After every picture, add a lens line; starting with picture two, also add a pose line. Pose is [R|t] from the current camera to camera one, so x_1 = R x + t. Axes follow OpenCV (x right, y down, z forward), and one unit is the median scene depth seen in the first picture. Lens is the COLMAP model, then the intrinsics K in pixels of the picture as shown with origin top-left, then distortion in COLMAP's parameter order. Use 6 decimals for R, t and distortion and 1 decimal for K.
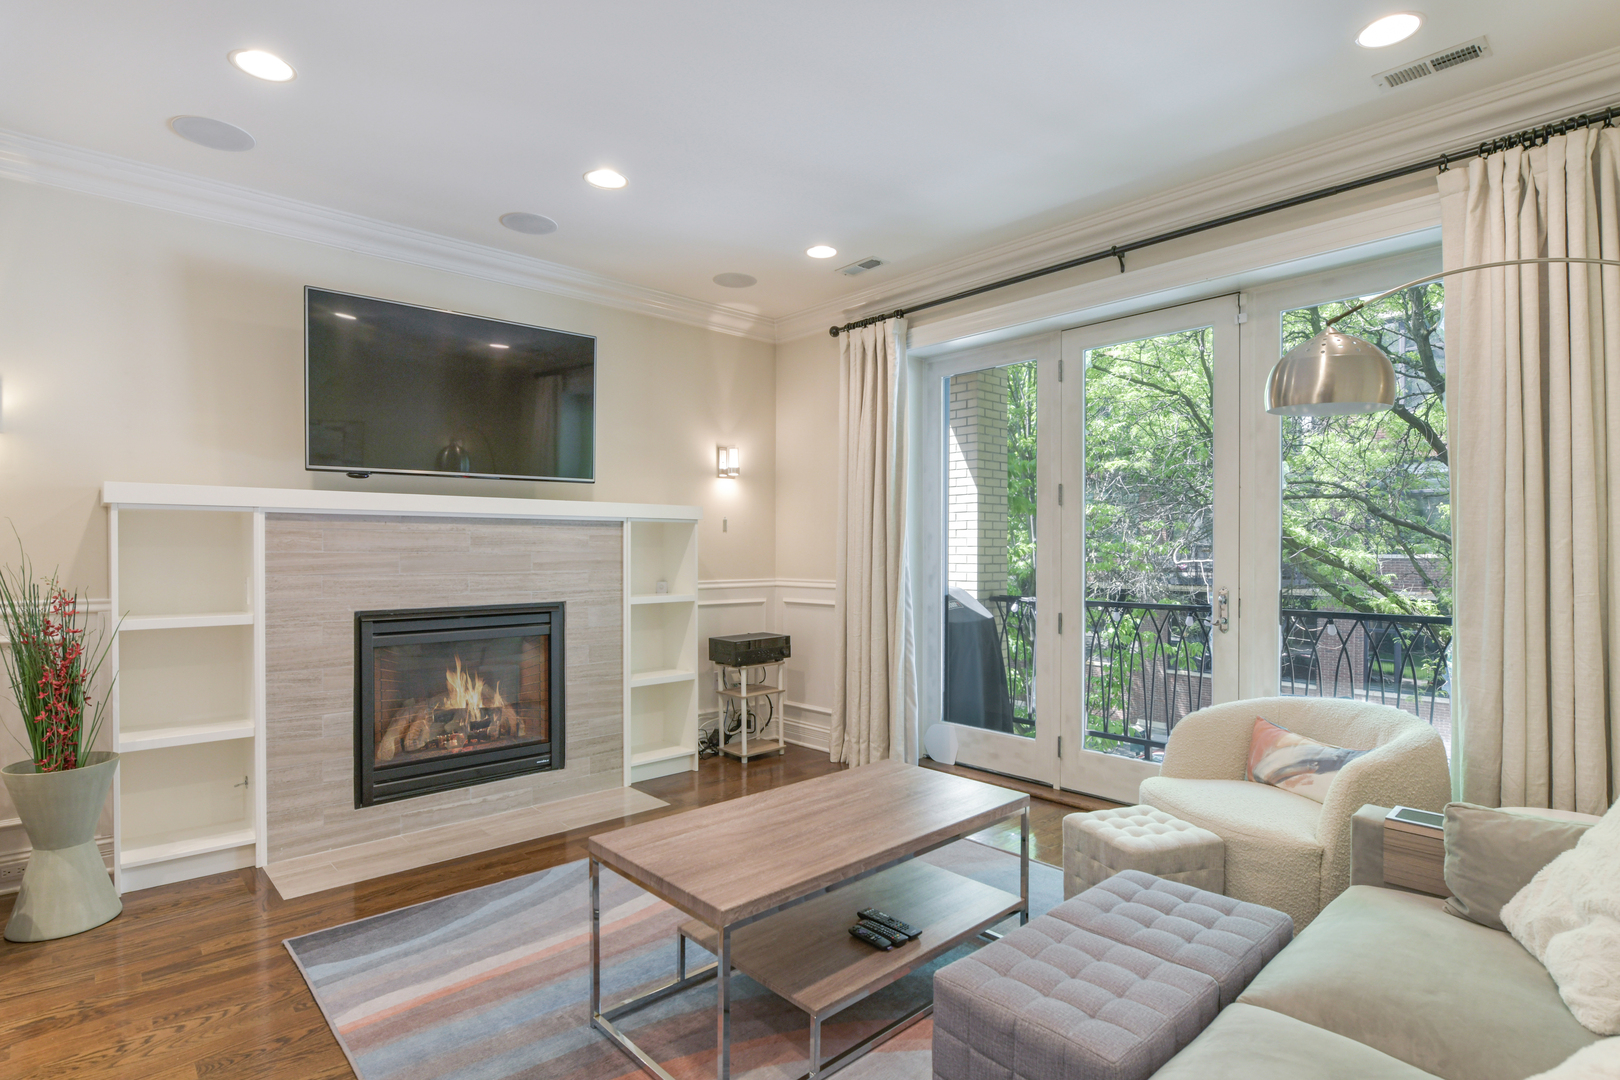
lens RADIAL K [[792.8, 0, 830.0], [0, 792.8, 554.5], [0, 0, 1]] dist [-0.000254, -0.002980]
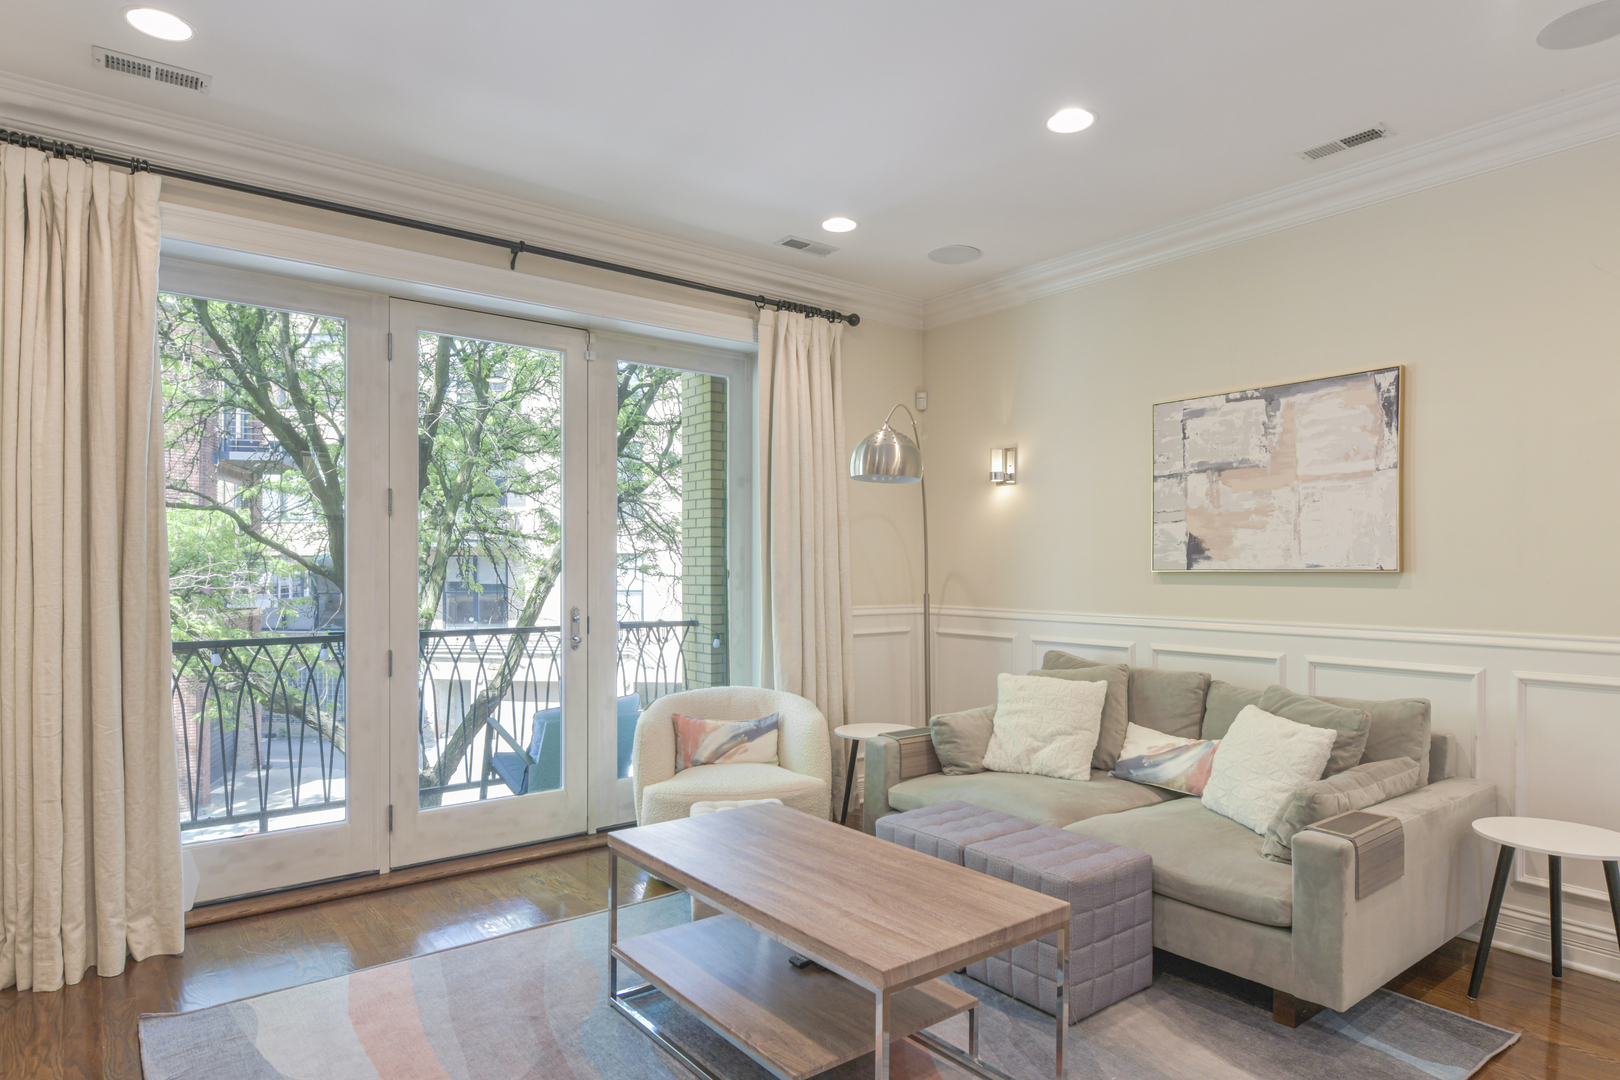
lens RADIAL K [[907.9, 0, 797.8], [0, 907.9, 572.9], [0, 0, 1]] dist [-0.004291, -0.001313]
pose [[0.122303, -0.005906, 0.992475, -0.821287], [0.005202, 0.999972, 0.005309, -0.009859], [-0.992479, 0.004514, 0.122331, 0.701145]]
